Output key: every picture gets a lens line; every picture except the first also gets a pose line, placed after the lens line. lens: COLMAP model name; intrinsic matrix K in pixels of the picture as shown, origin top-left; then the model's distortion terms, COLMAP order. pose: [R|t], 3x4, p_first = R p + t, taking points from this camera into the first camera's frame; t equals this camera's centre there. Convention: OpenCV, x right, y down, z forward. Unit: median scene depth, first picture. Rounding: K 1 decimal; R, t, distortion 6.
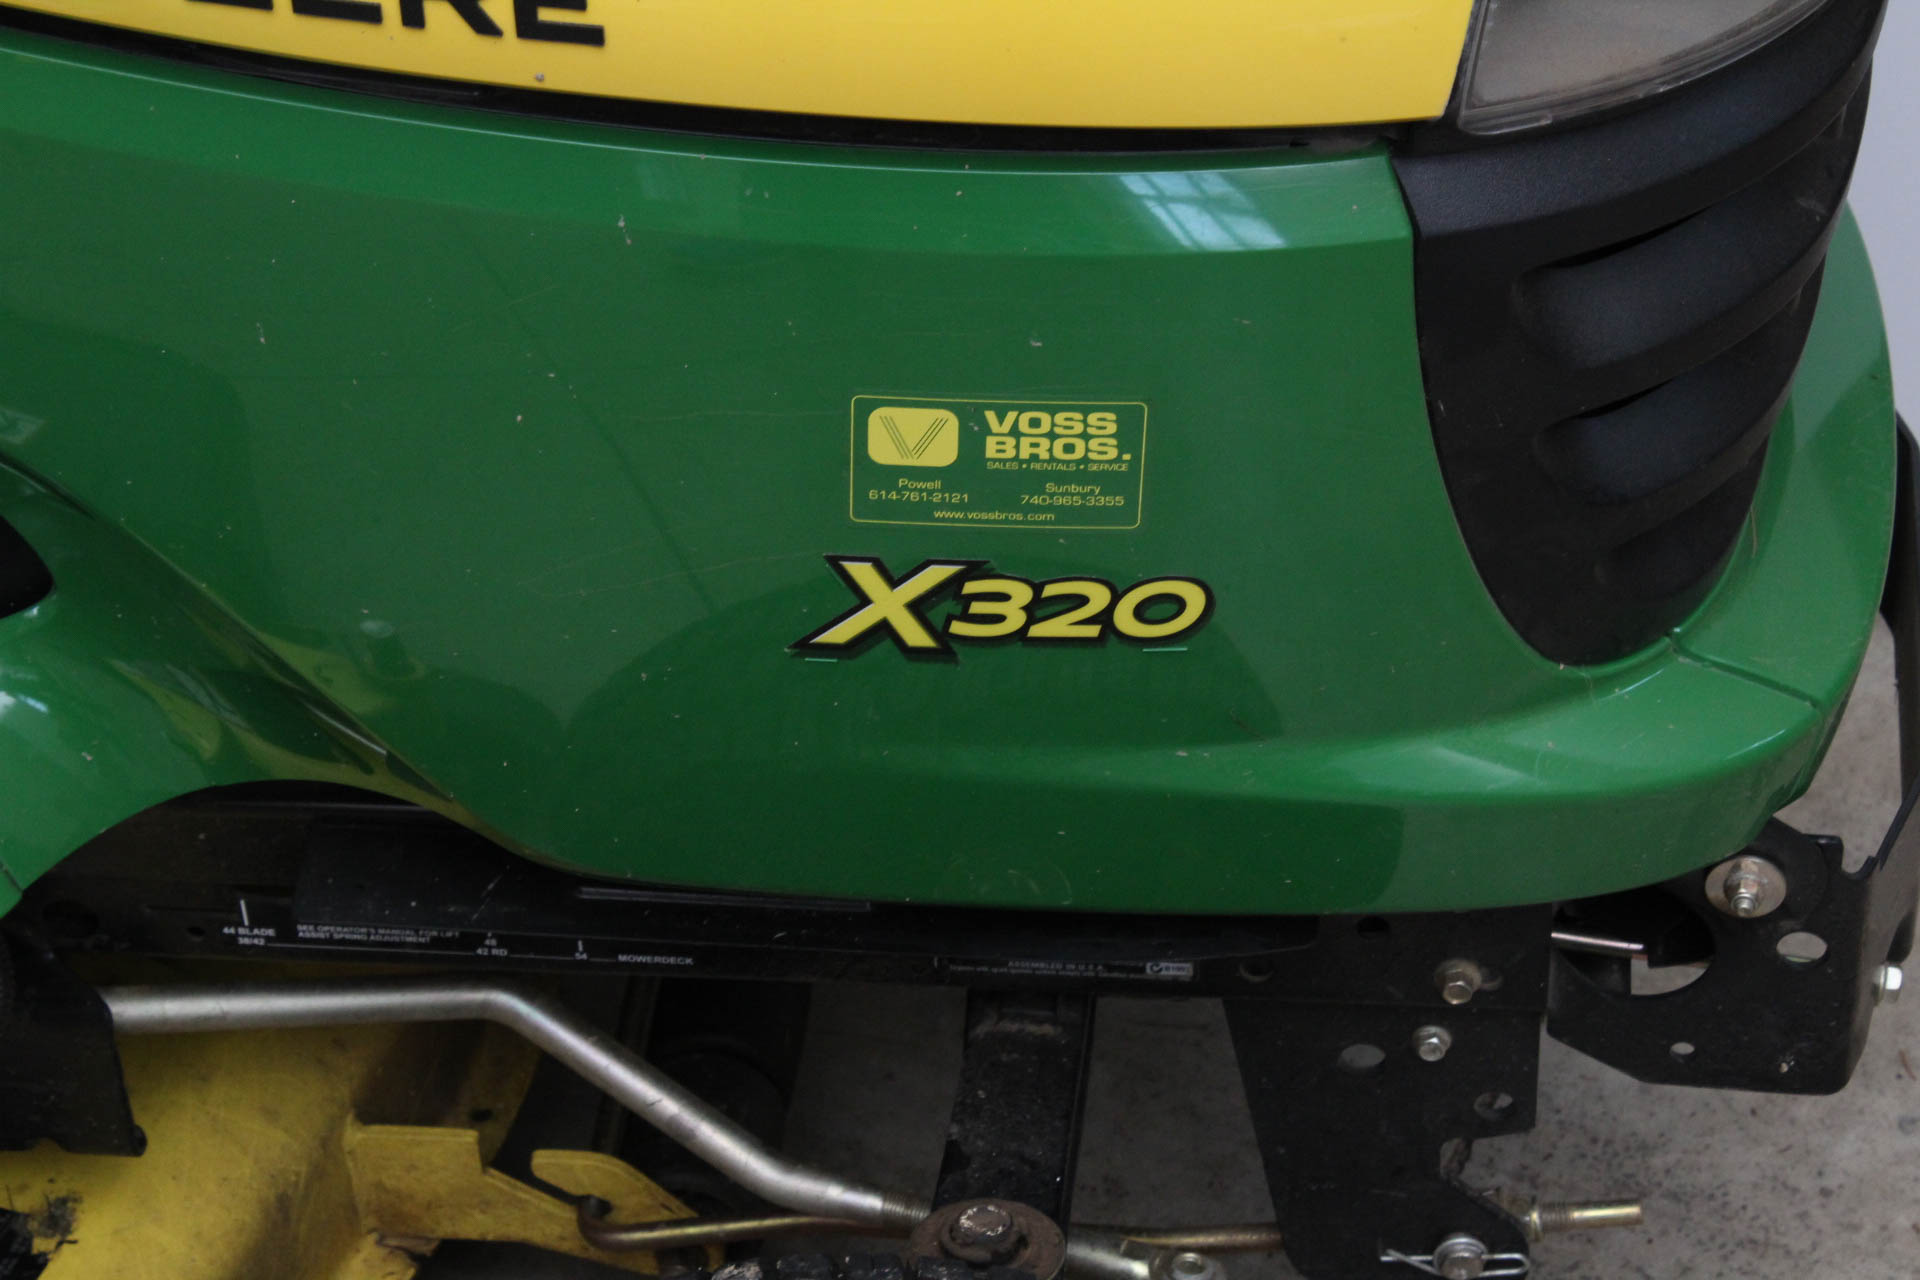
lens RADIAL K [[4601.7, 0, 960.0], [0, 4601.7, 640.0], [0, 0, 1]] dist [0.064004, 0.357070]
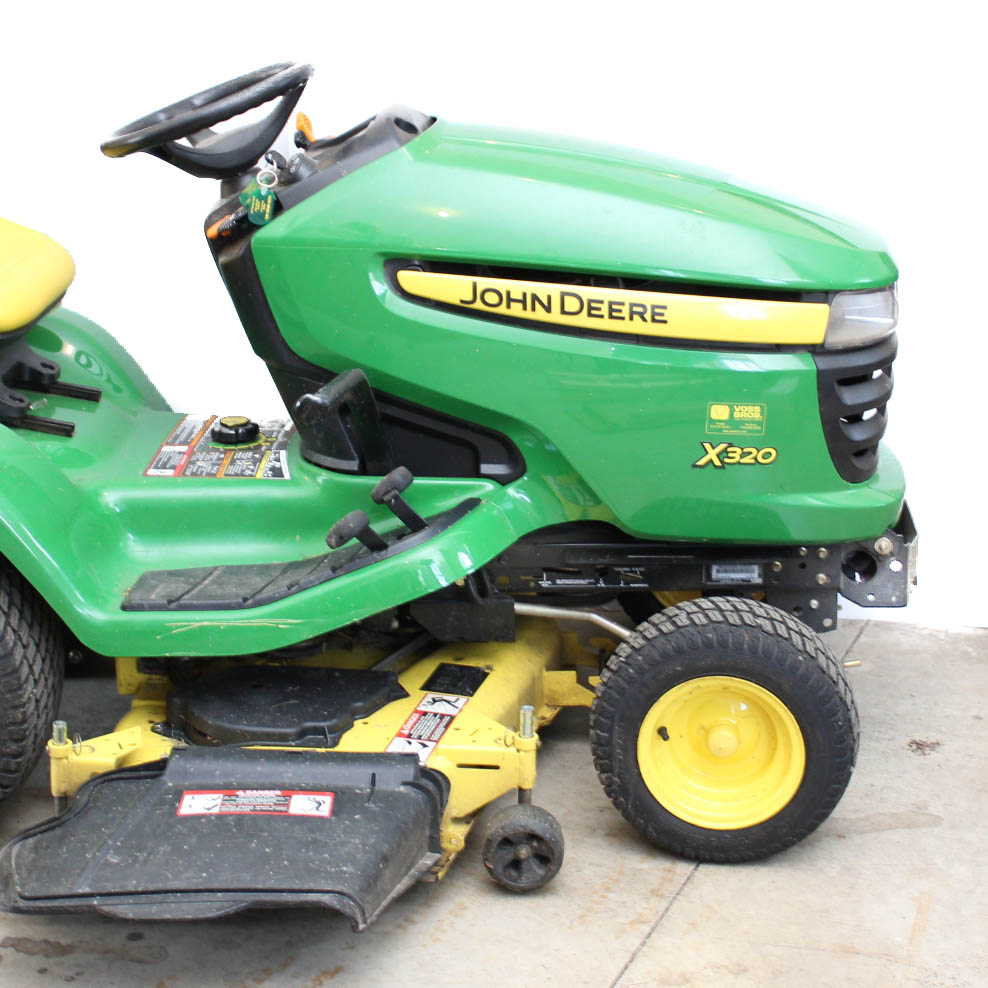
lens RADIAL K [[2258.9, 0, 493.8], [0, 2258.9, 413.8], [0, 0, 1]] dist [-0.089823, 0.168684]
pose [[0.997350, 0.005345, 0.072563, -0.370903], [0.024406, 0.914939, -0.402852, 0.804571], [-0.068544, 0.403556, 0.912384, -1.048401]]
